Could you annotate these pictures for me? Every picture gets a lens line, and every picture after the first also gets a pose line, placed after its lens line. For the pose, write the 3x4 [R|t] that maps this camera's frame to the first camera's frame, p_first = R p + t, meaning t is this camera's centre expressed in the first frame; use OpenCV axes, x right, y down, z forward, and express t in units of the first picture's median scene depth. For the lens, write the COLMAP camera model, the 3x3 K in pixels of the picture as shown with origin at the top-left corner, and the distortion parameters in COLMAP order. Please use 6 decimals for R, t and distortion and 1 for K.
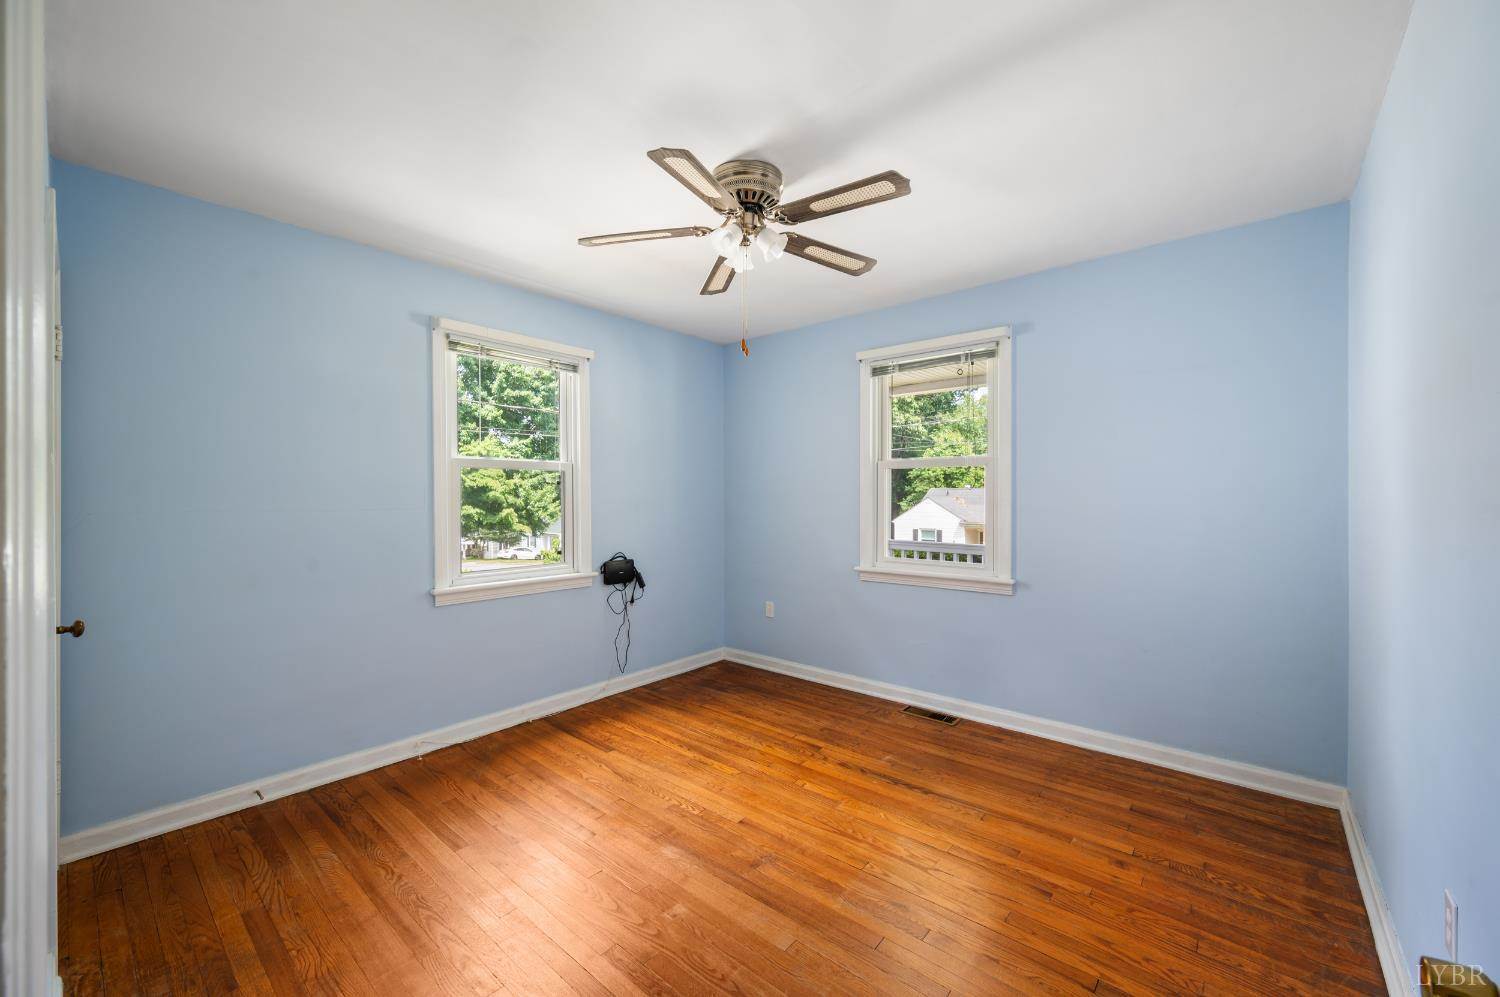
lens RADIAL K [[593.3, 0, 750.3], [0, 593.3, 495.9], [0, 0, 1]] dist [-0.001662, -0.000248]
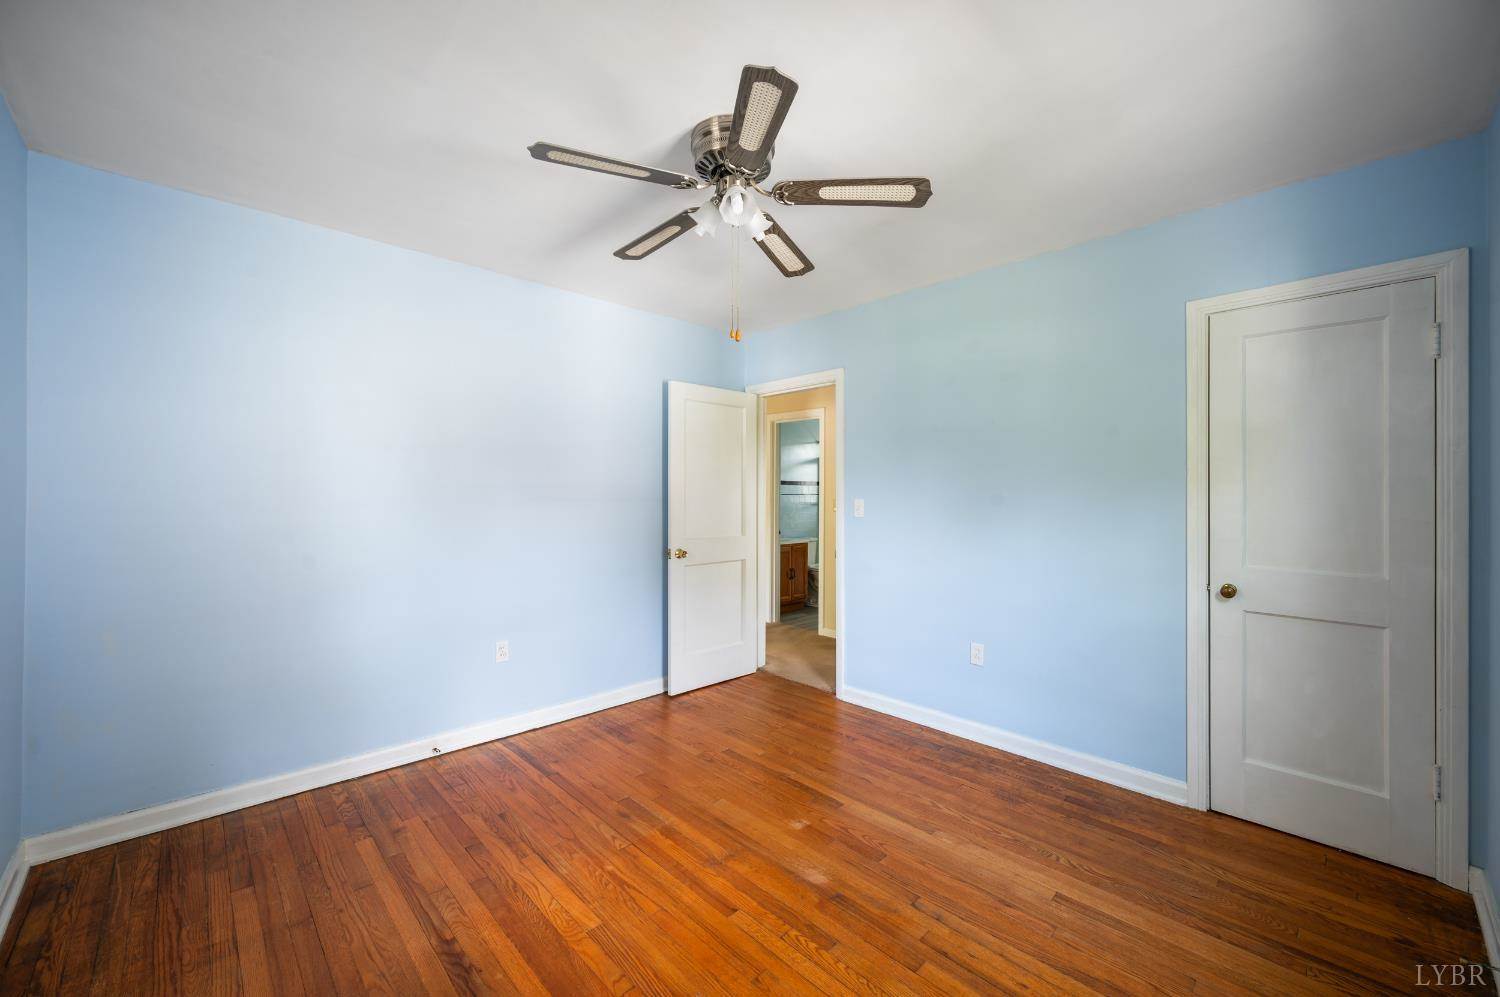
lens RADIAL K [[593.3, 0, 750.3], [0, 593.3, 495.9], [0, 0, 1]] dist [-0.001662, -0.000248]
pose [[-0.995400, -0.001269, 0.095798, -0.115350], [-0.001140, 0.999998, 0.001400, -0.001236], [-0.095800, 0.001284, -0.995400, 1.844186]]
